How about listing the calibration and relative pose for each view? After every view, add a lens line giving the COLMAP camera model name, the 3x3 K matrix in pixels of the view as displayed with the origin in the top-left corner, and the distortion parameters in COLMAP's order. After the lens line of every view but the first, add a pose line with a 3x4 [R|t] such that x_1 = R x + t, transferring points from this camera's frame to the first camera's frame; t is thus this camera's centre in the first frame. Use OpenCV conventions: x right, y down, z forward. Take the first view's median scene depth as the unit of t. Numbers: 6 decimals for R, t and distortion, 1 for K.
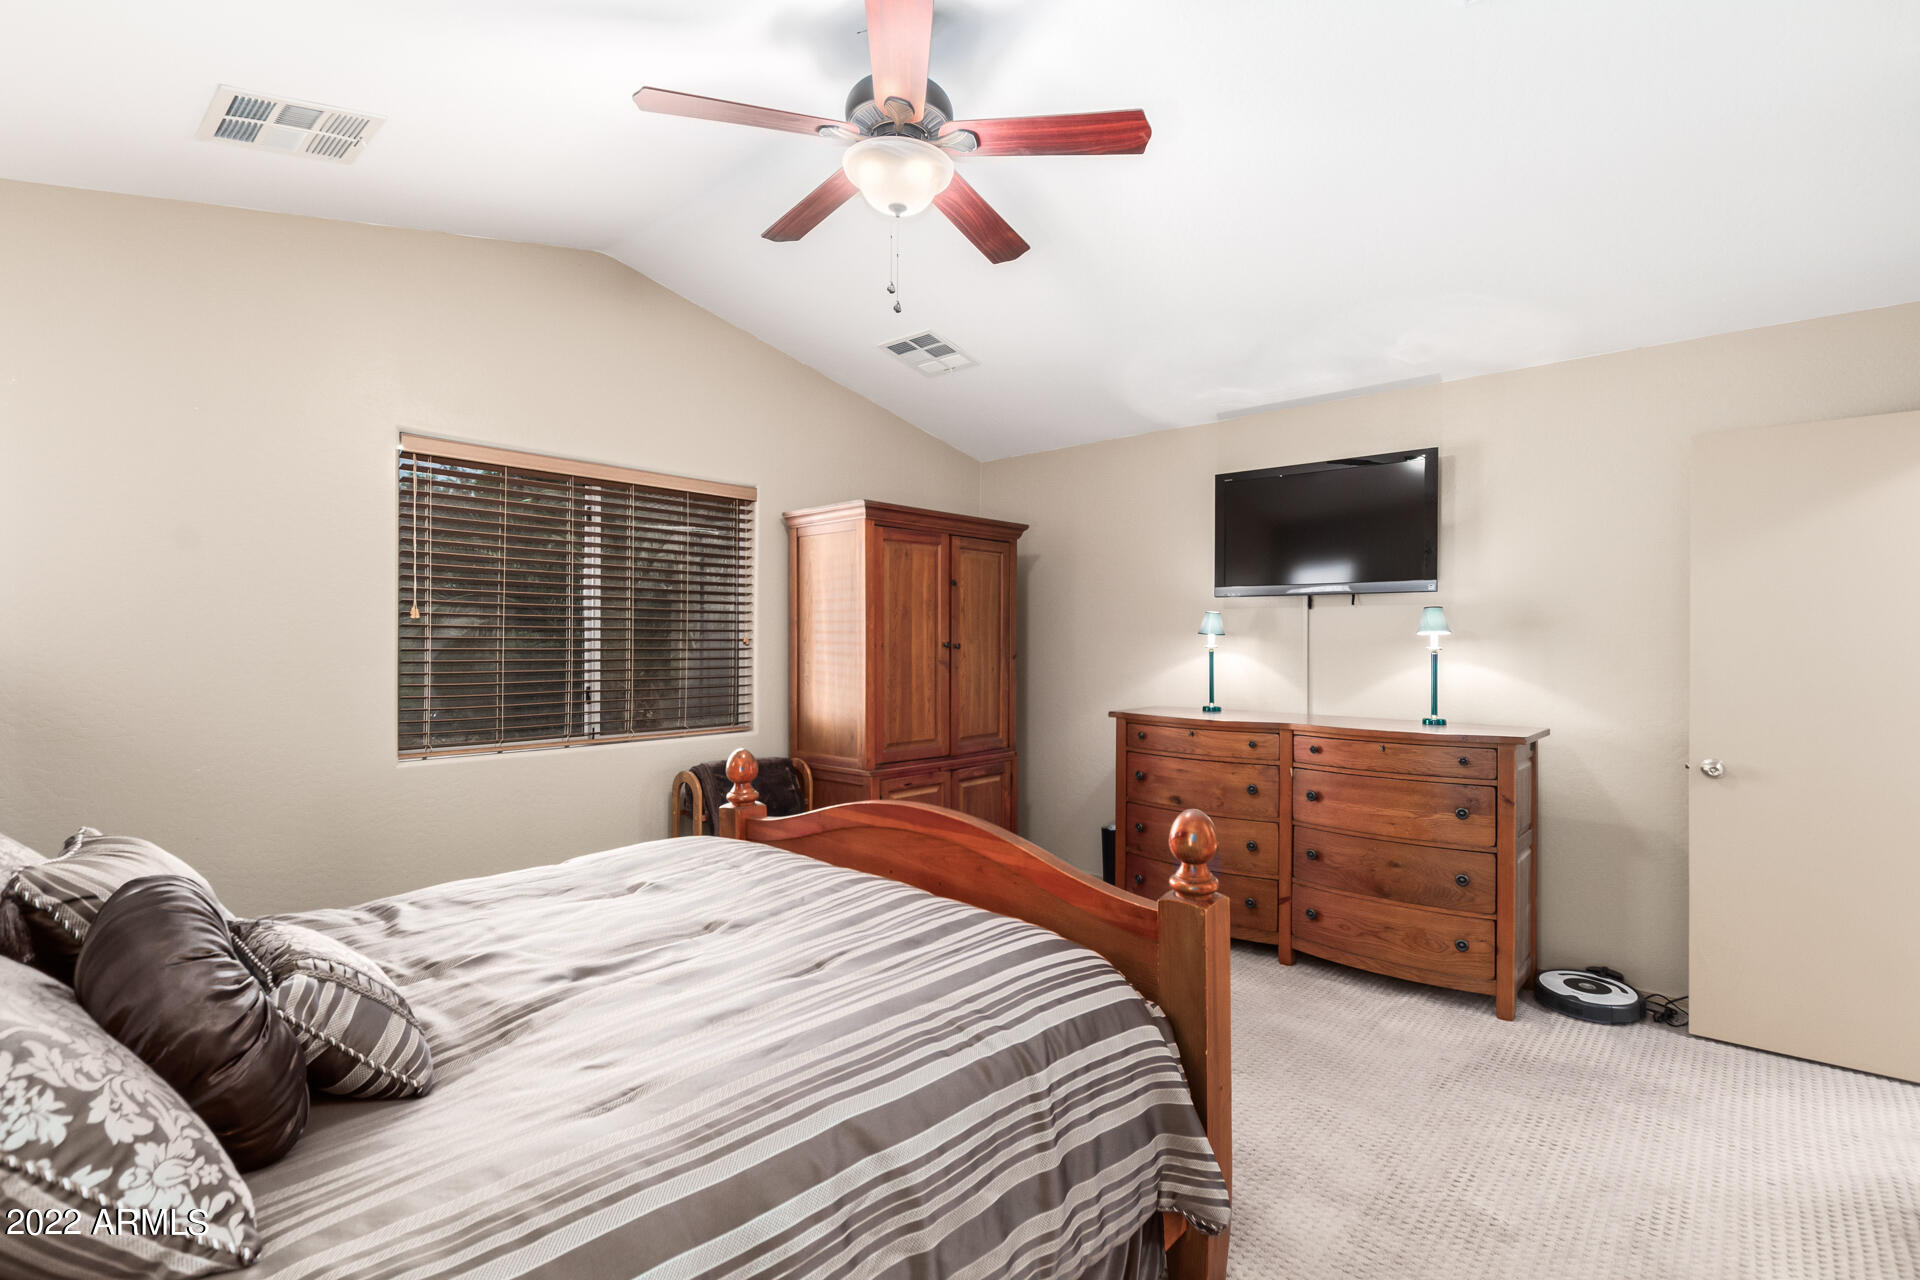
lens RADIAL K [[892.9, 0, 975.1], [0, 892.9, 634.5], [0, 0, 1]] dist [0.001573, -0.001591]
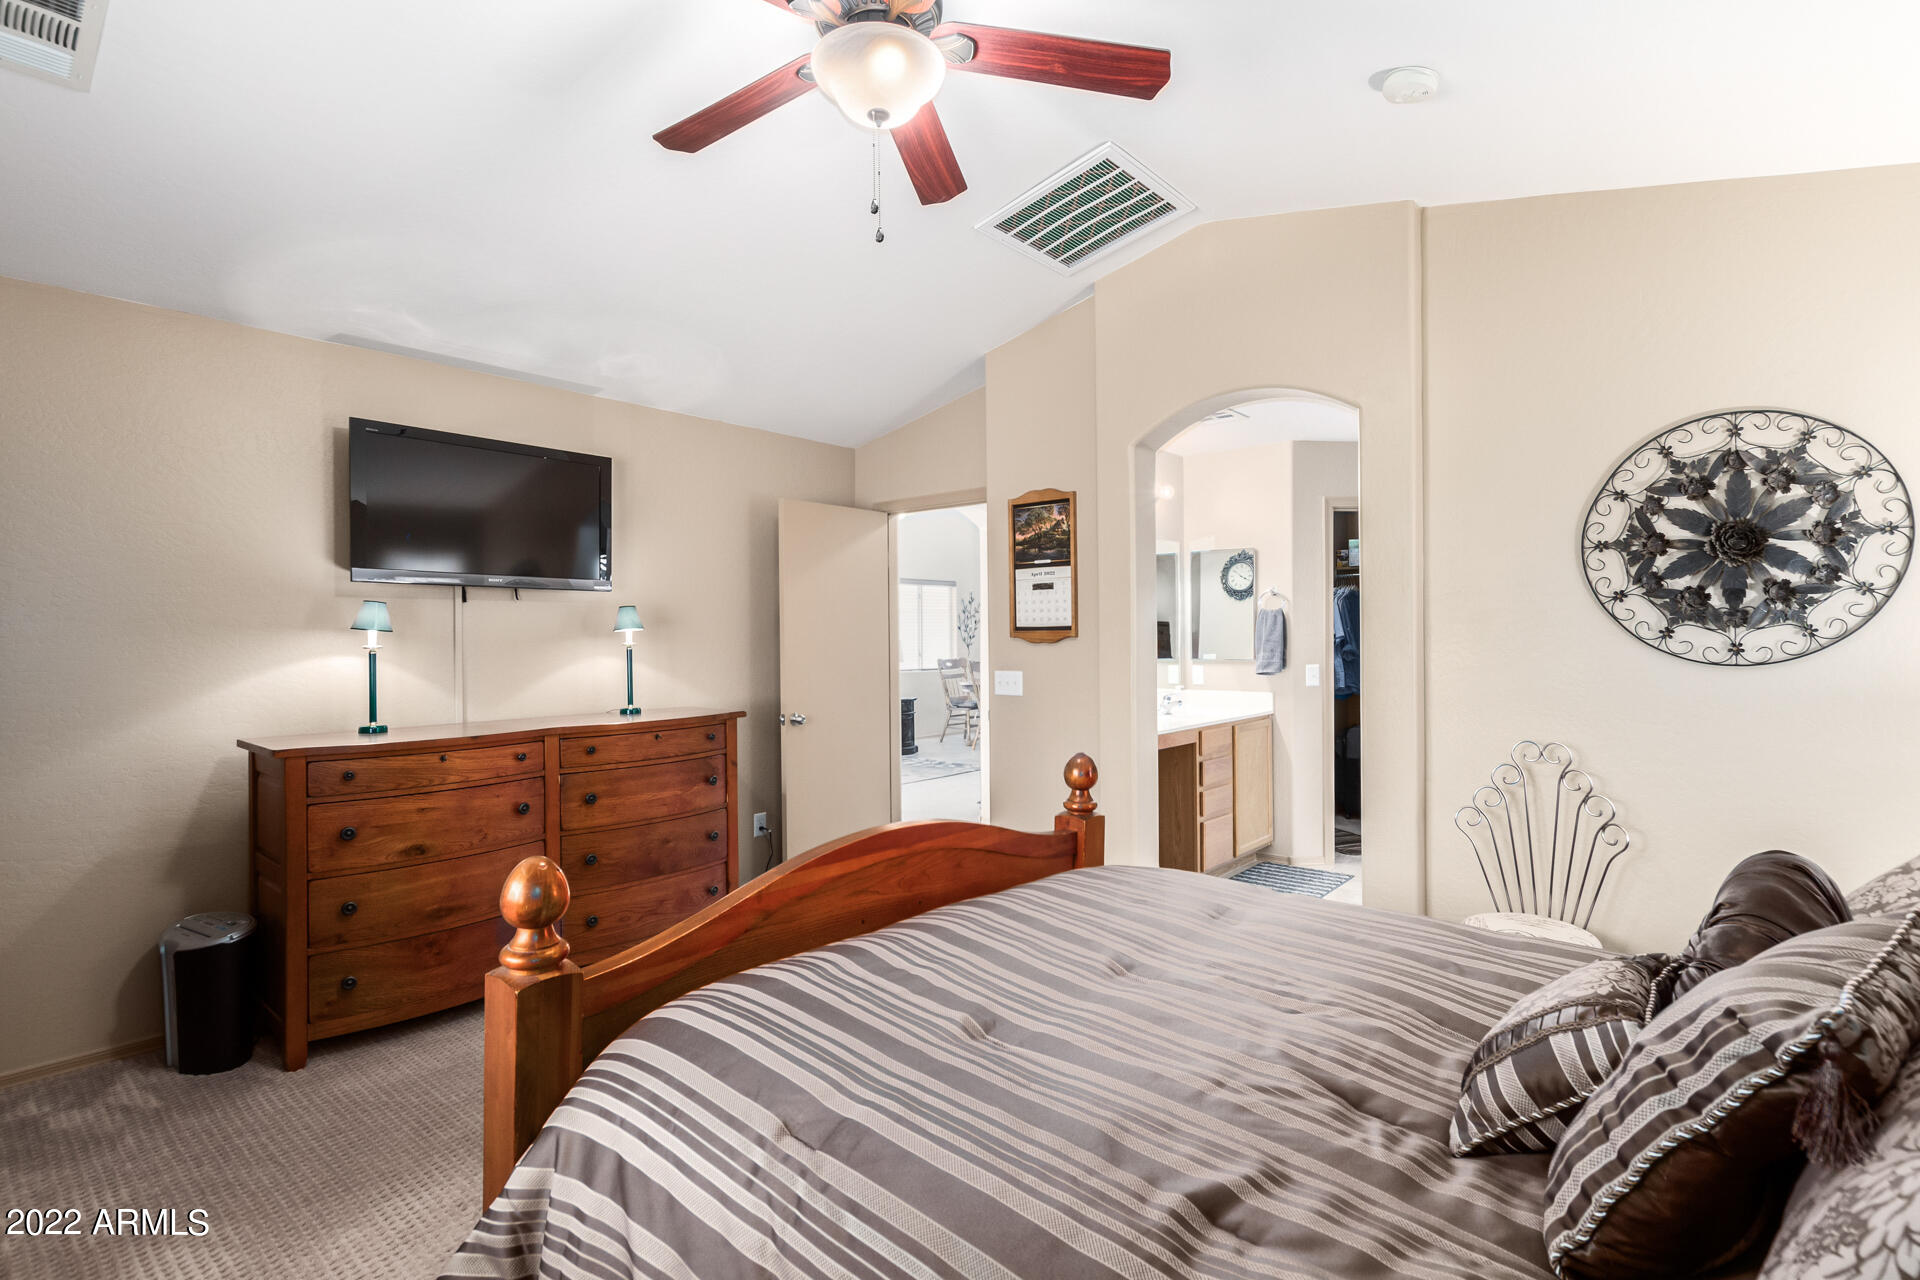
lens RADIAL K [[892.9, 0, 975.1], [0, 892.9, 634.5], [0, 0, 1]] dist [0.001573, -0.001591]
pose [[-0.011683, 0.001533, 0.999931, -0.550891], [0.002578, 0.999996, -0.001503, 0.006121], [-0.999928, 0.002560, -0.011687, 0.556480]]
